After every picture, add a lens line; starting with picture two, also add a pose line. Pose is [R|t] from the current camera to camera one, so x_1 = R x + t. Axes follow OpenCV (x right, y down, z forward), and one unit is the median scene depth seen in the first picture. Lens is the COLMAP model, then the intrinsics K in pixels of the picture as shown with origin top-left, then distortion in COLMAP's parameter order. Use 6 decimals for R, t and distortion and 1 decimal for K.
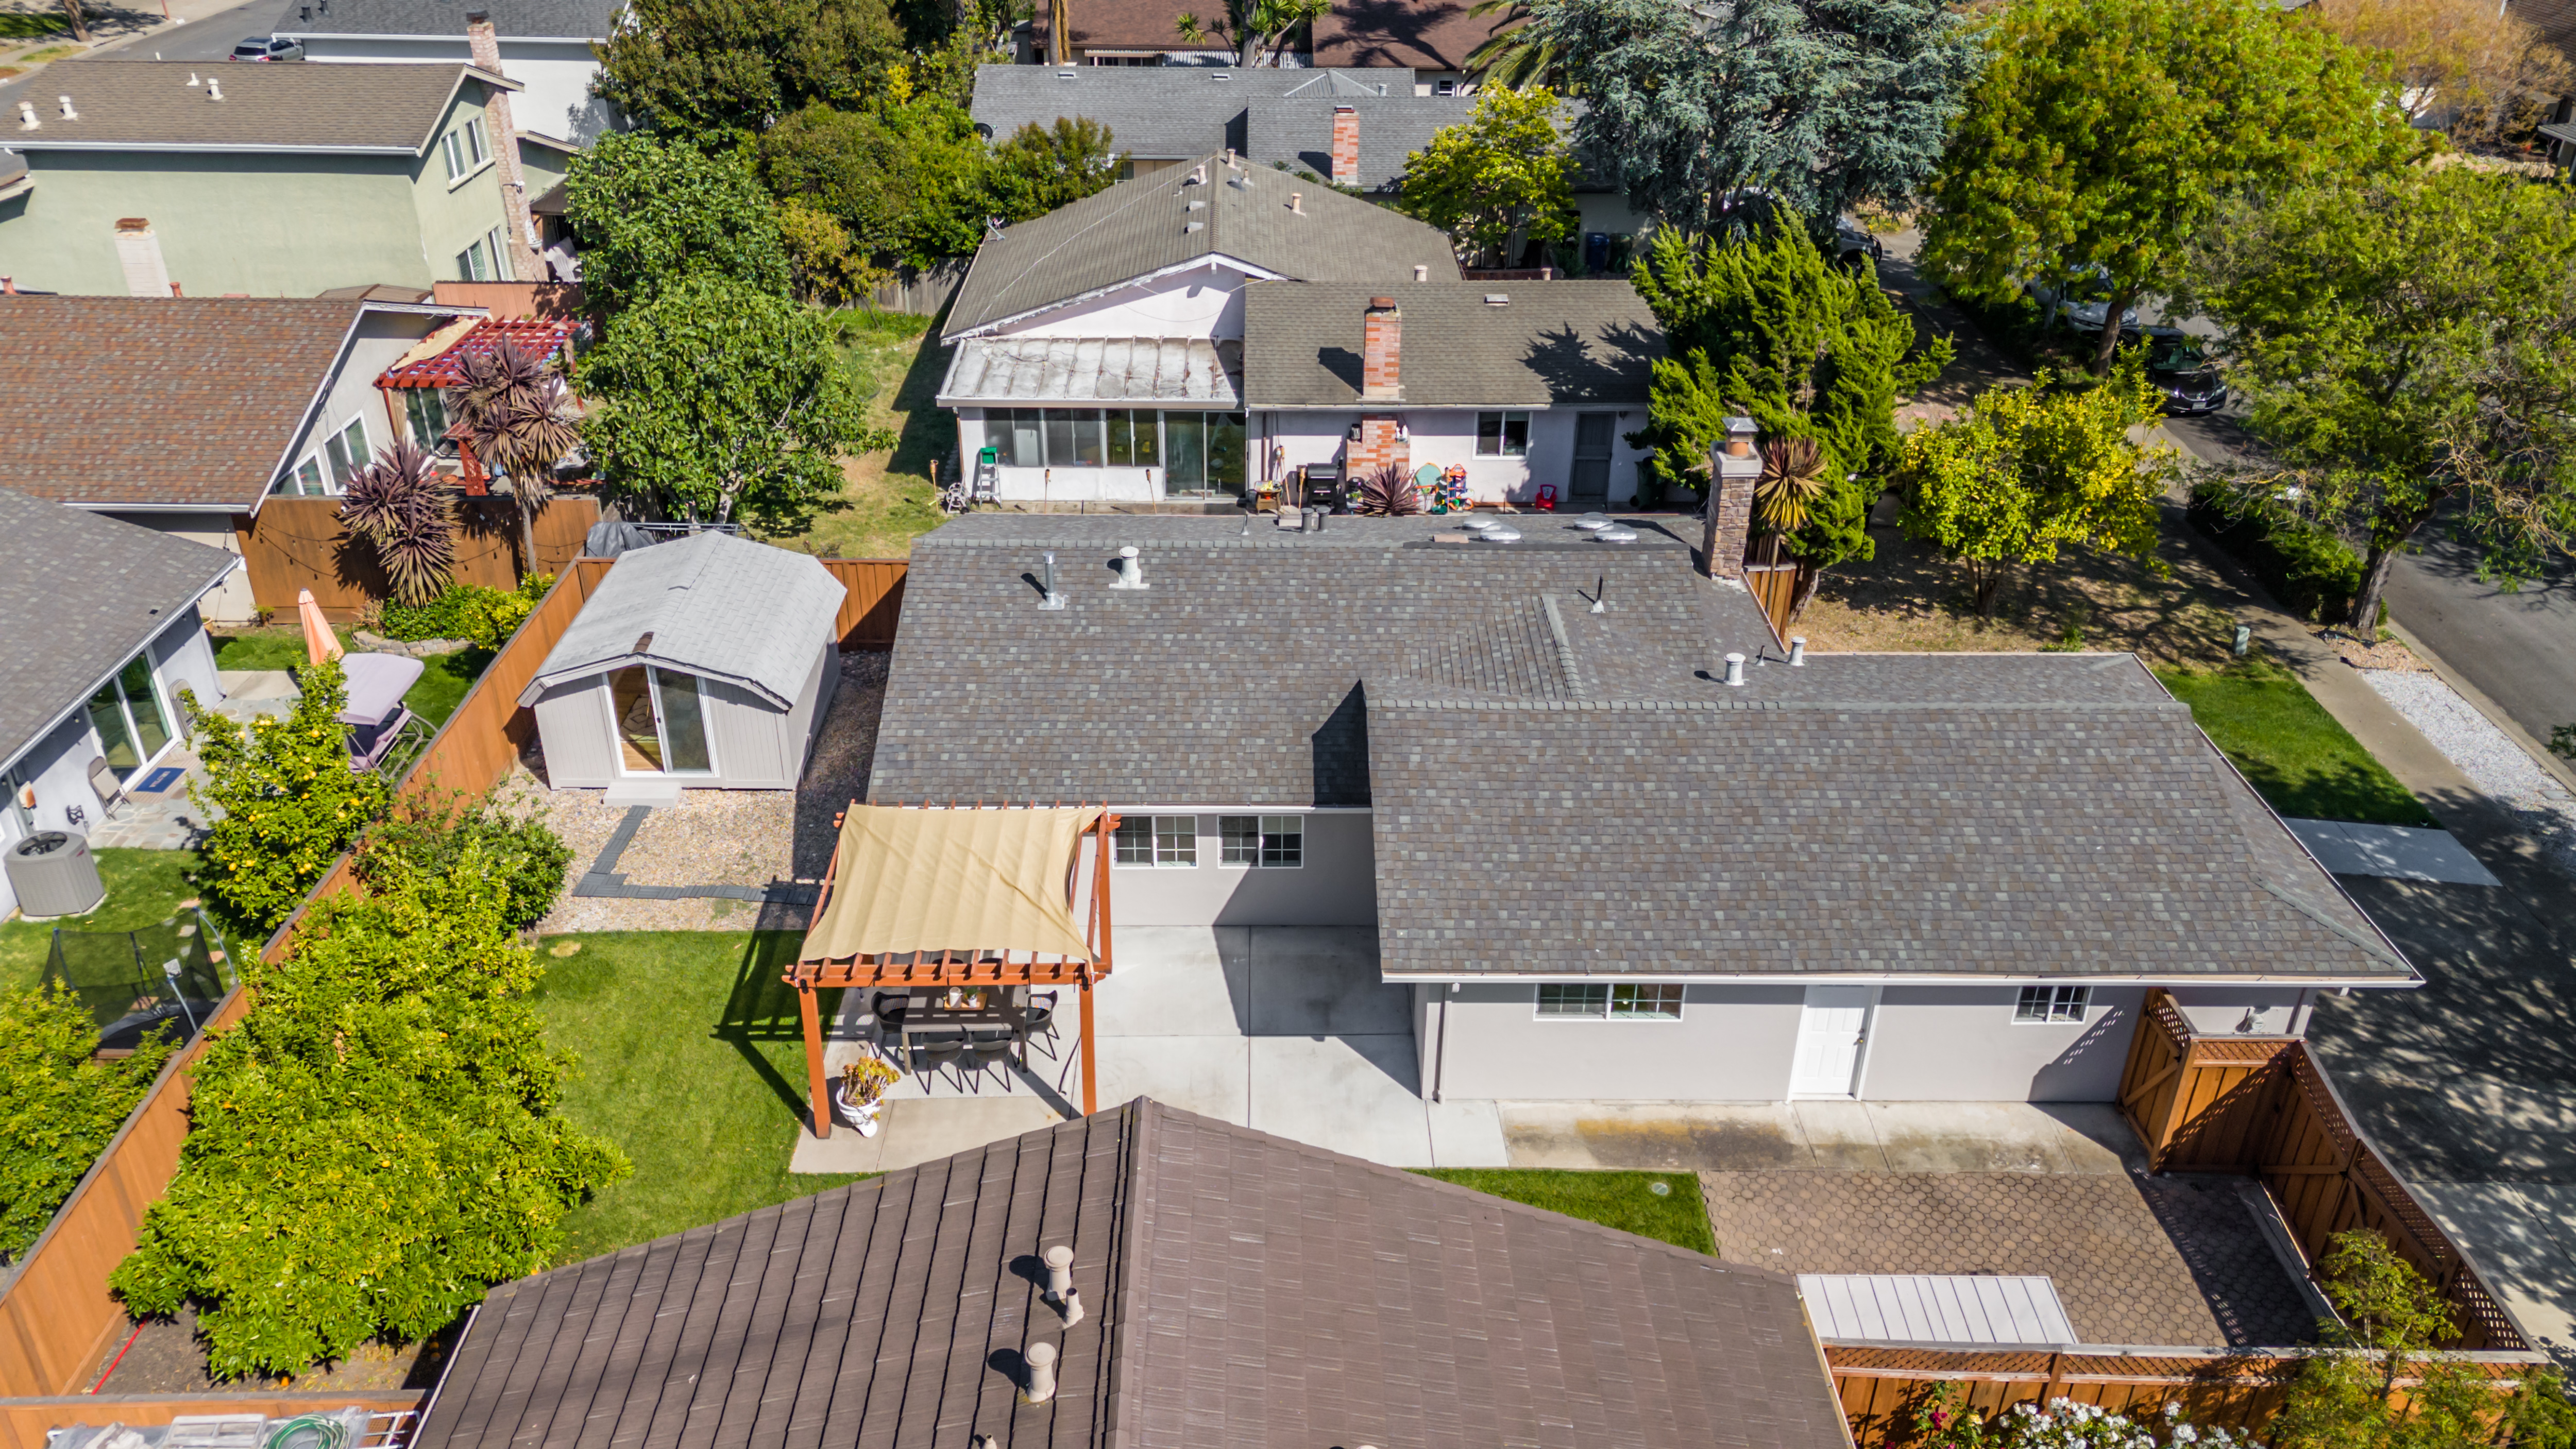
lens RADIAL K [[1909.0, 0, 1287.8], [0, 1909.0, 722.6], [0, 0, 1]] dist [0.017186, -0.006163]
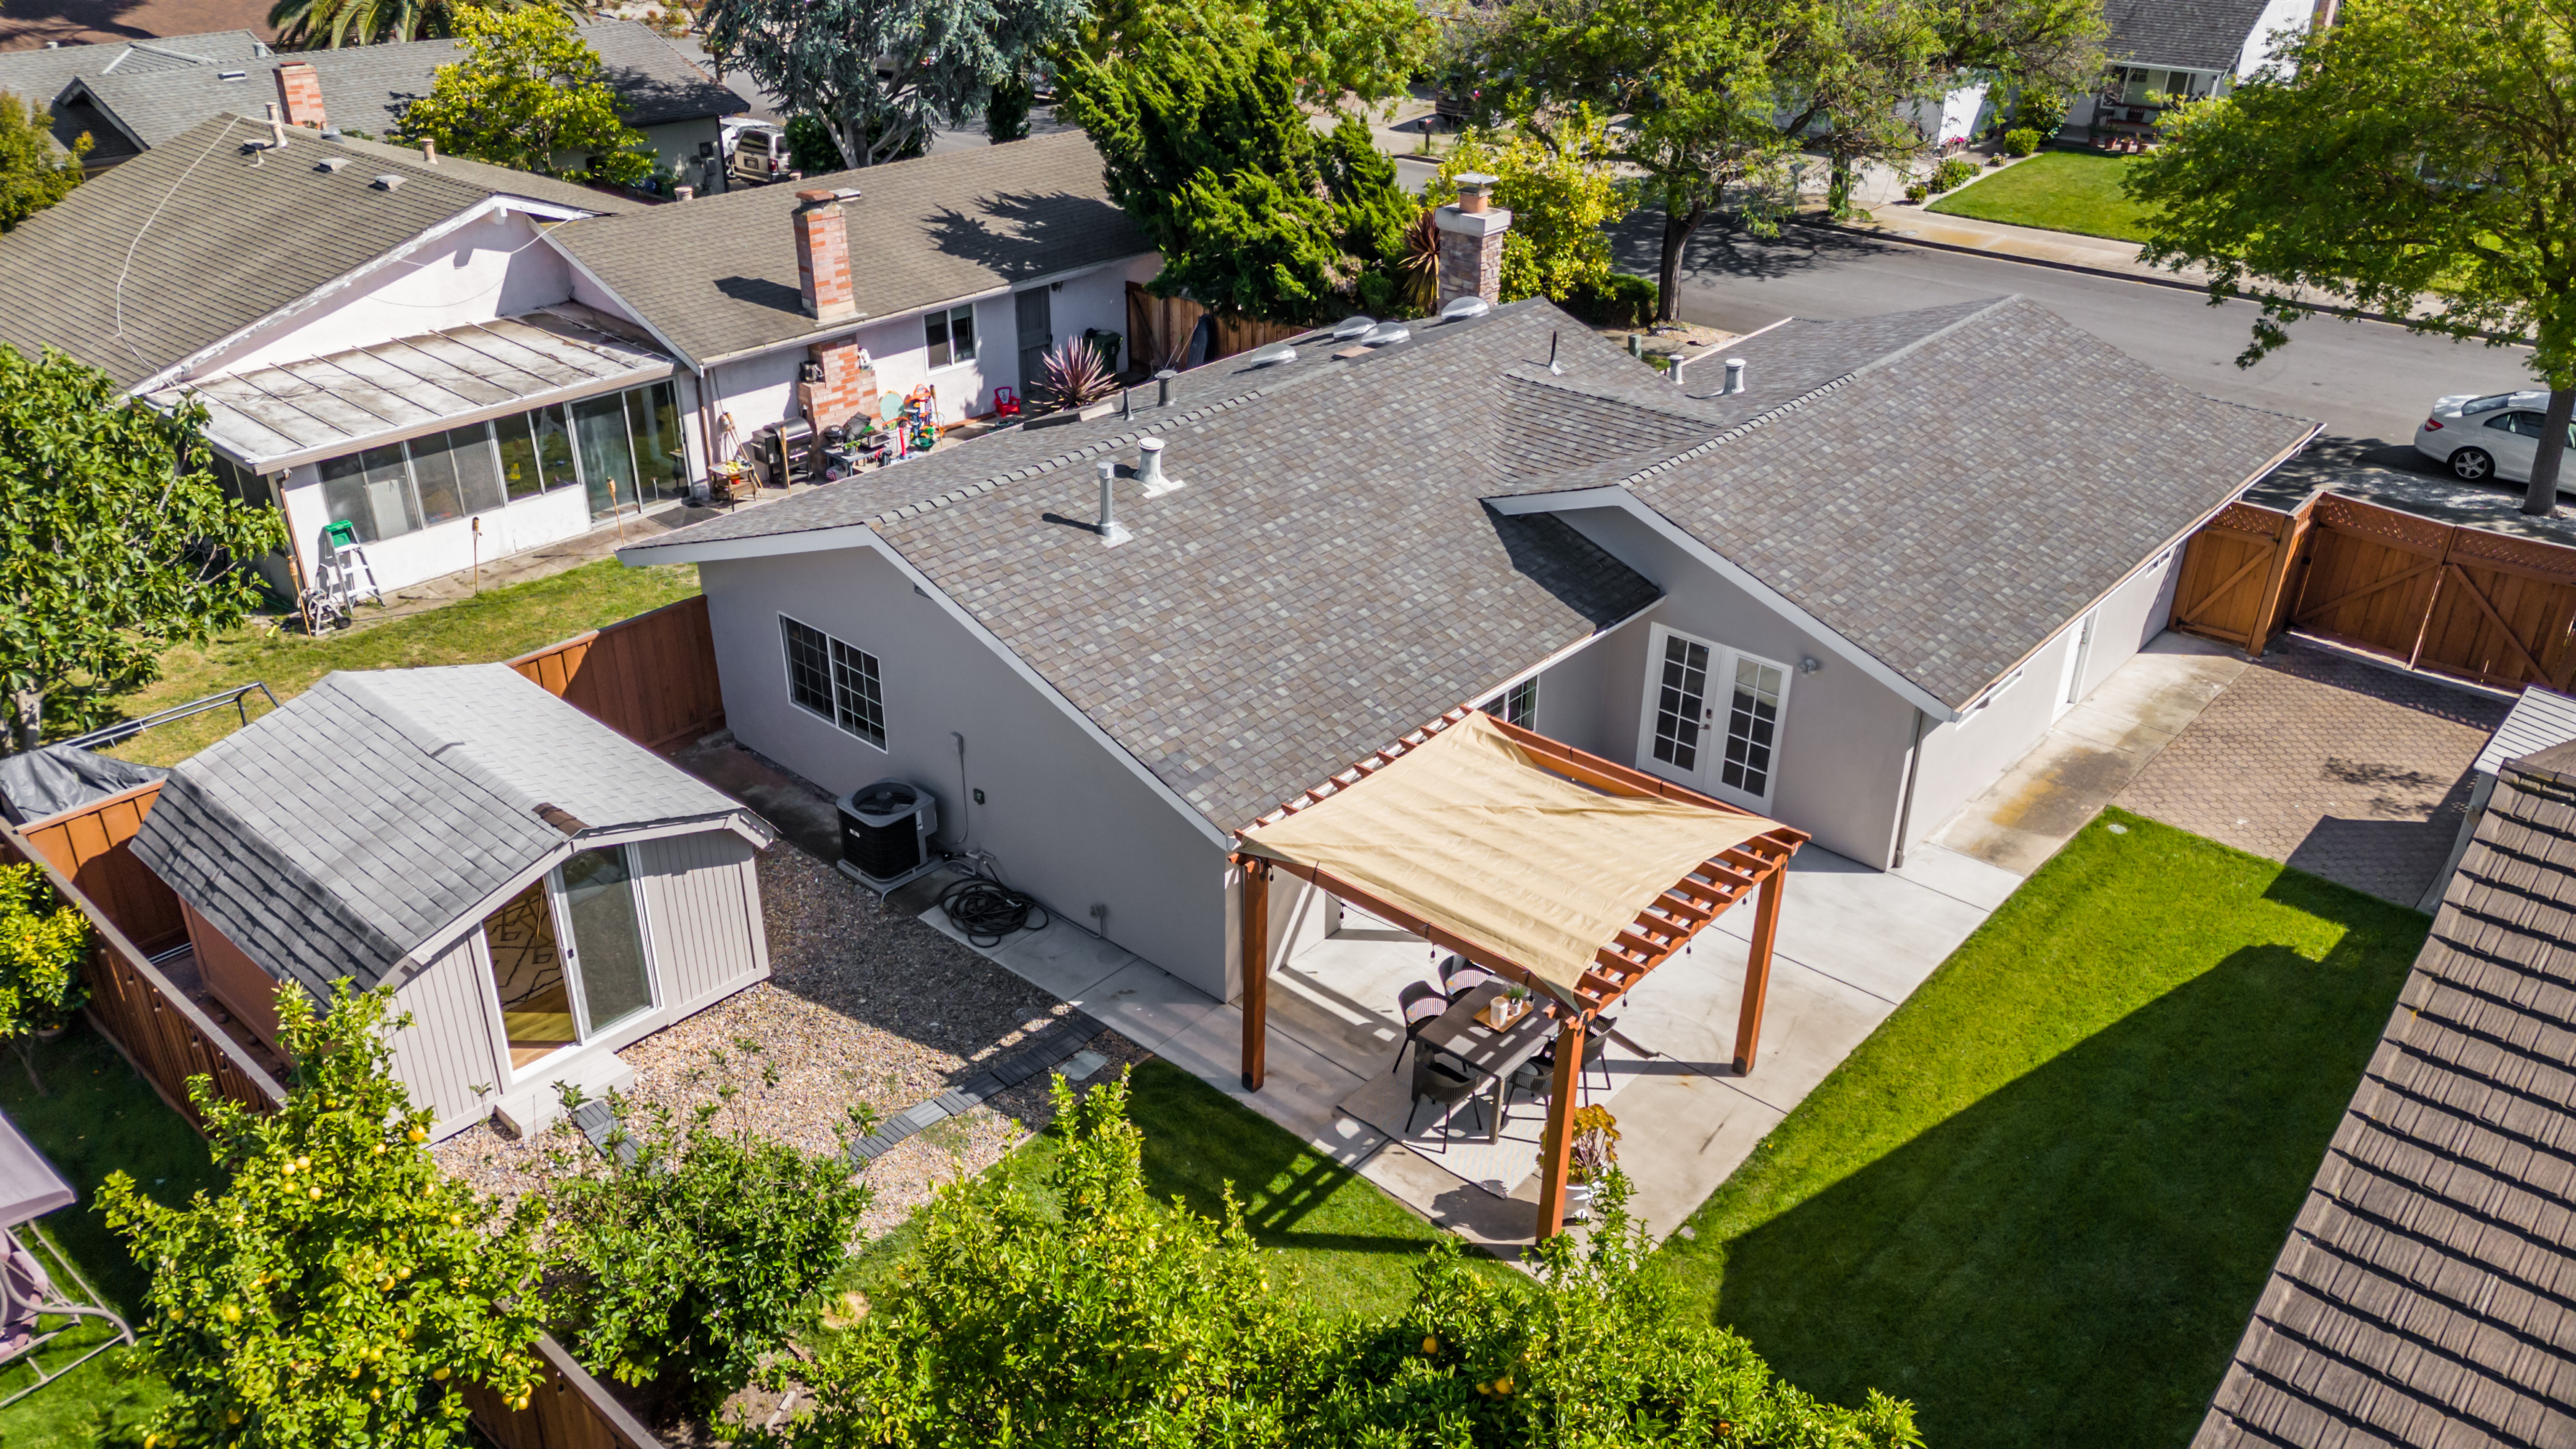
lens RADIAL K [[1909.0, 0, 1289.9], [0, 1909.0, 724.3], [0, 0, 1]] dist [0.017186, -0.006163]
pose [[0.659852, -0.343109, 0.668484, -0.405926], [0.358701, 0.925577, 0.120997, -0.042335], [-0.660249, 0.159946, 0.733818, 0.314742]]
